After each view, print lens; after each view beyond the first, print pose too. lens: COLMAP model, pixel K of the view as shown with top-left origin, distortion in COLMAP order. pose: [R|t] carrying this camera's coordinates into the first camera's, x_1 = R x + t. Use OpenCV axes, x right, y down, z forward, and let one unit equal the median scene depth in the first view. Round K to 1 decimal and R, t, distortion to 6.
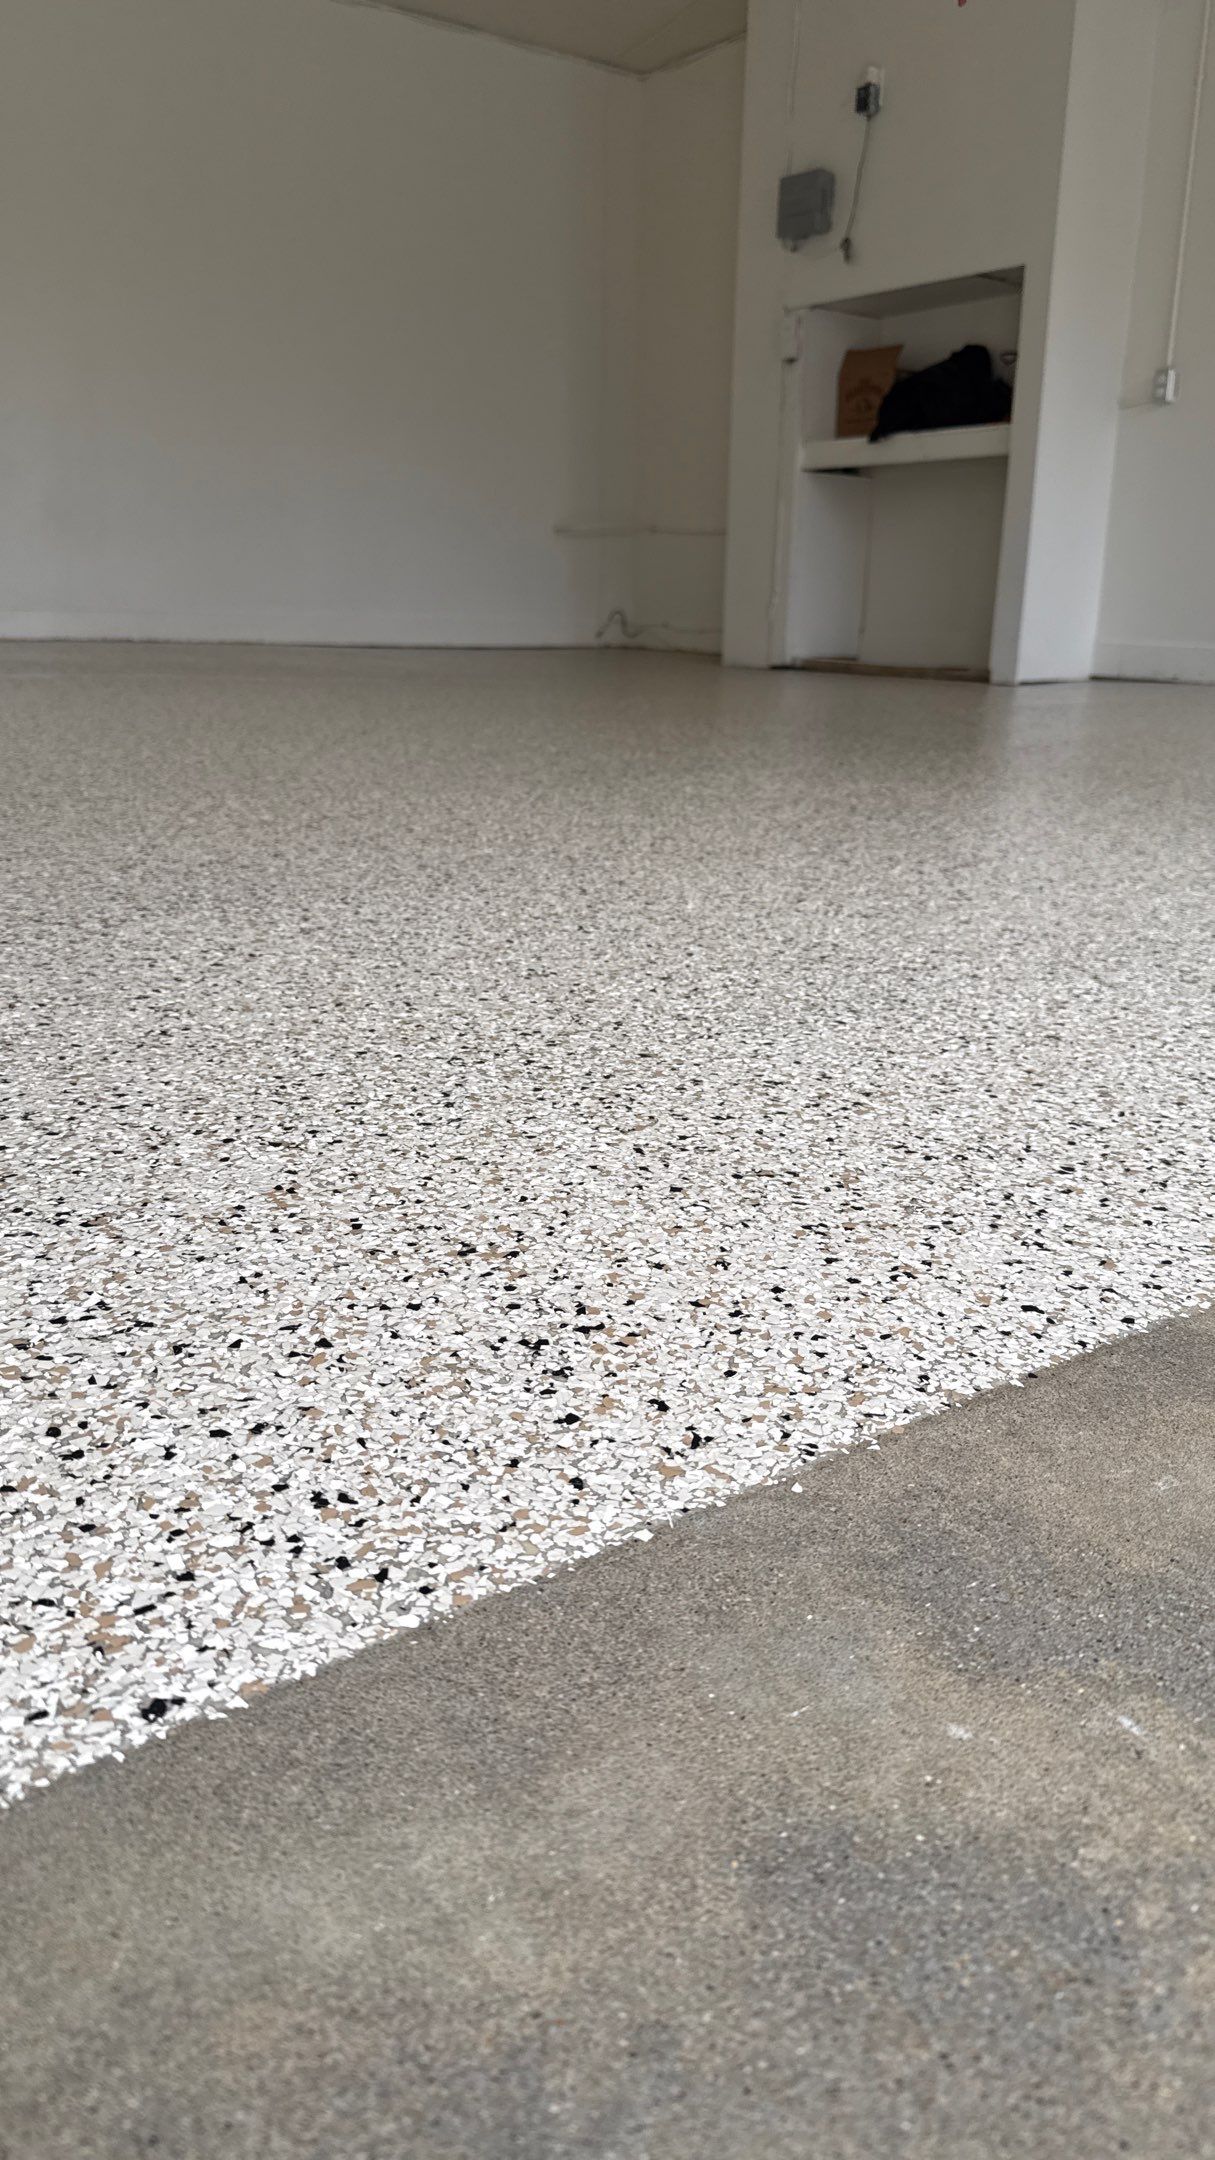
lens RADIAL K [[1522.1, 0, 606.8], [0, 1522.1, 1058.7], [0, 0, 1]] dist [0.177326, -0.357196]
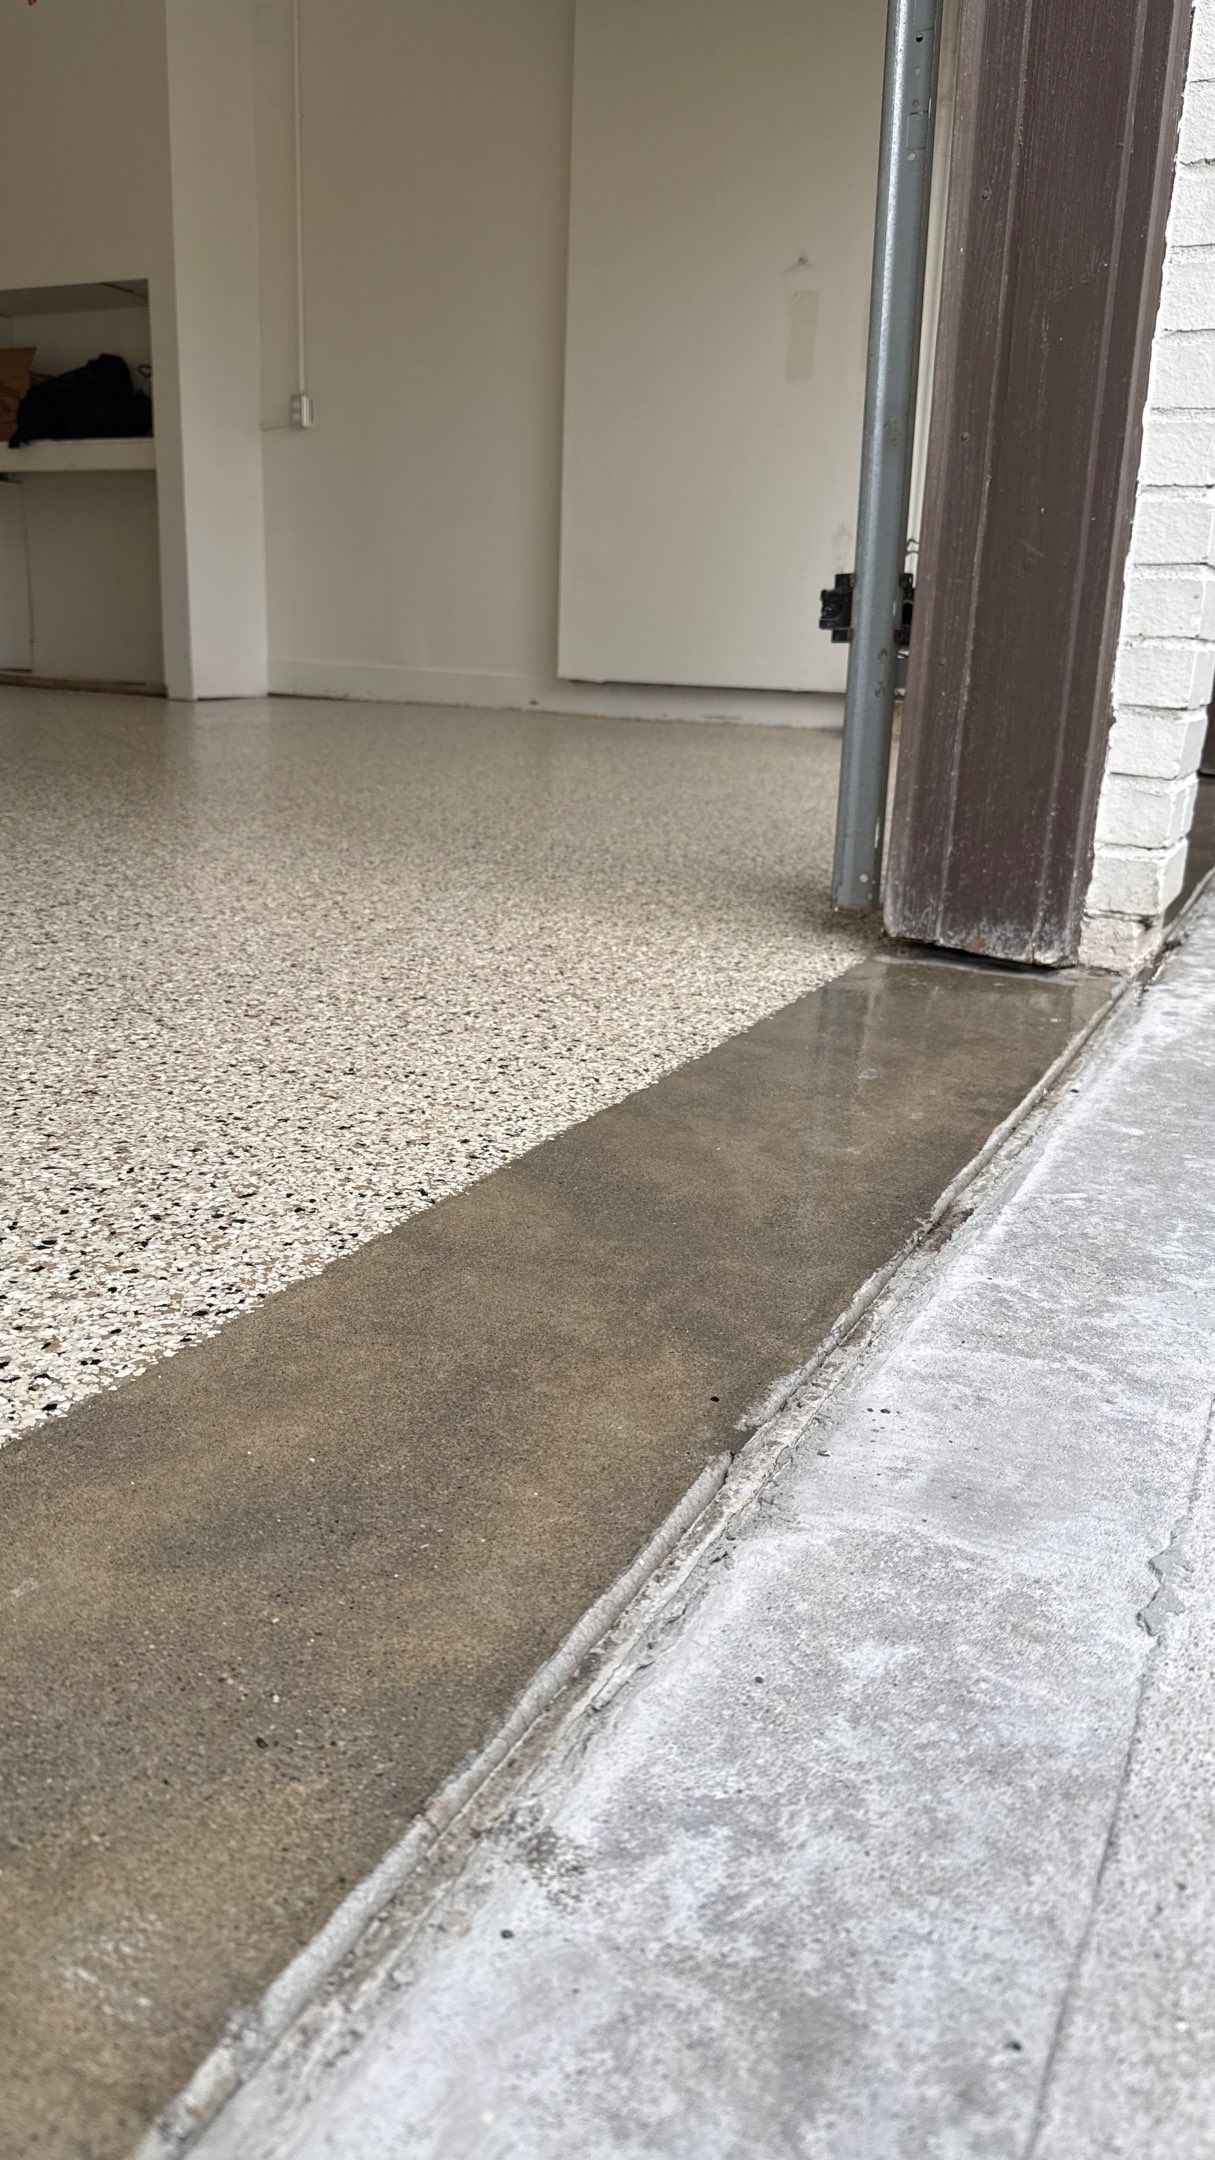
lens RADIAL K [[1526.3, 0, 600.2], [0, 1526.3, 1065.2], [0, 0, 1]] dist [0.148912, -0.275952]
pose [[0.889137, -0.109487, 0.444352, 0.202074], [0.110101, 0.993618, 0.024516, -0.027384], [-0.444200, 0.027125, 0.895517, -0.033904]]
